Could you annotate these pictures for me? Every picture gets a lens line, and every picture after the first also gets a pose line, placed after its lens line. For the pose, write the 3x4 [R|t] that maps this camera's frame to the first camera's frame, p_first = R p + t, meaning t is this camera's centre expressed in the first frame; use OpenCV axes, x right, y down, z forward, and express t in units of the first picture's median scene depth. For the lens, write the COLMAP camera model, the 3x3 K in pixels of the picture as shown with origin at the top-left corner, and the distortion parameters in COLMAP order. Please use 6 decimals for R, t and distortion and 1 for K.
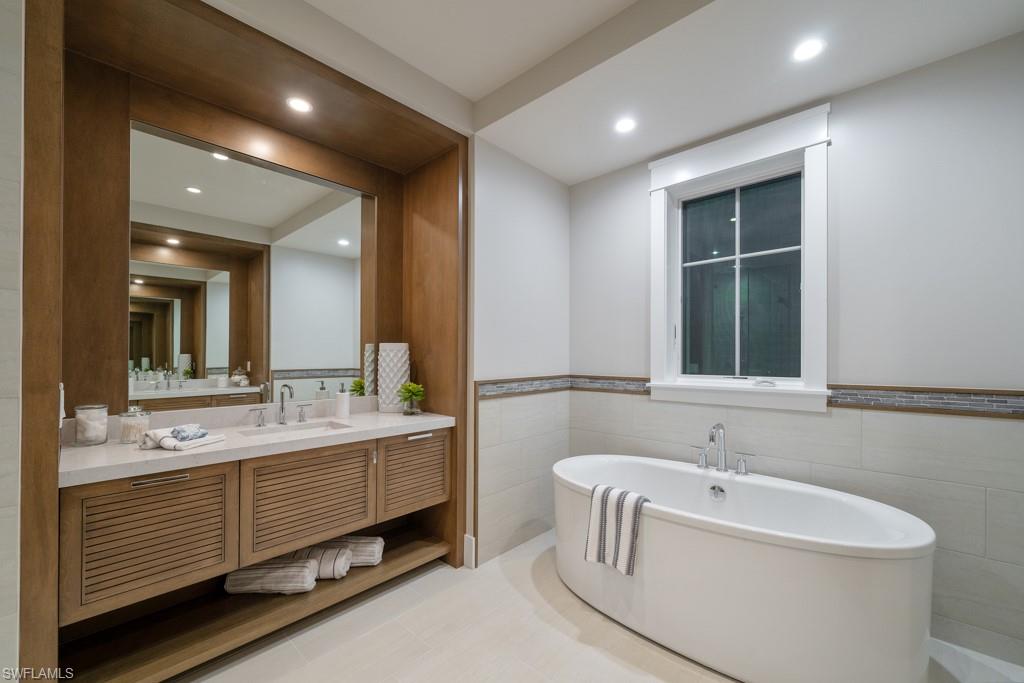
lens RADIAL K [[408.4, 0, 511.6], [0, 408.4, 352.5], [0, 0, 1]] dist [0.000685, -0.000005]
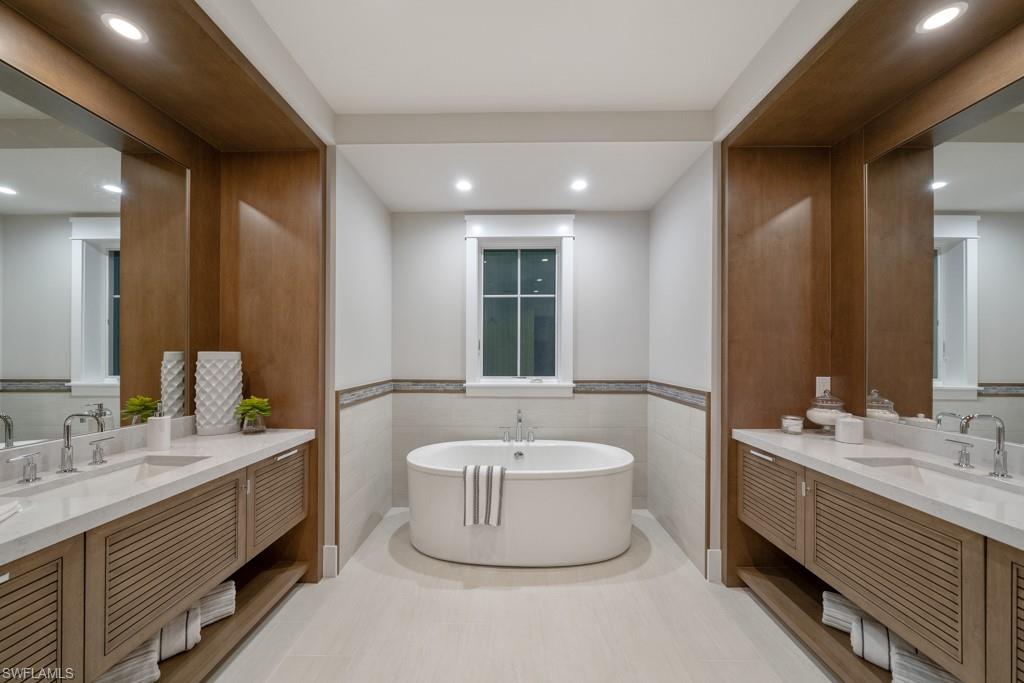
lens RADIAL K [[361.0, 0, 506.5], [0, 361.0, 353.1], [0, 0, 1]] dist [-0.000206, 0.000060]
pose [[0.747788, 0.007277, 0.663898, -0.370711], [-0.010409, 0.999946, 0.000764, -0.028911], [-0.663856, -0.007482, 0.747823, 0.053244]]
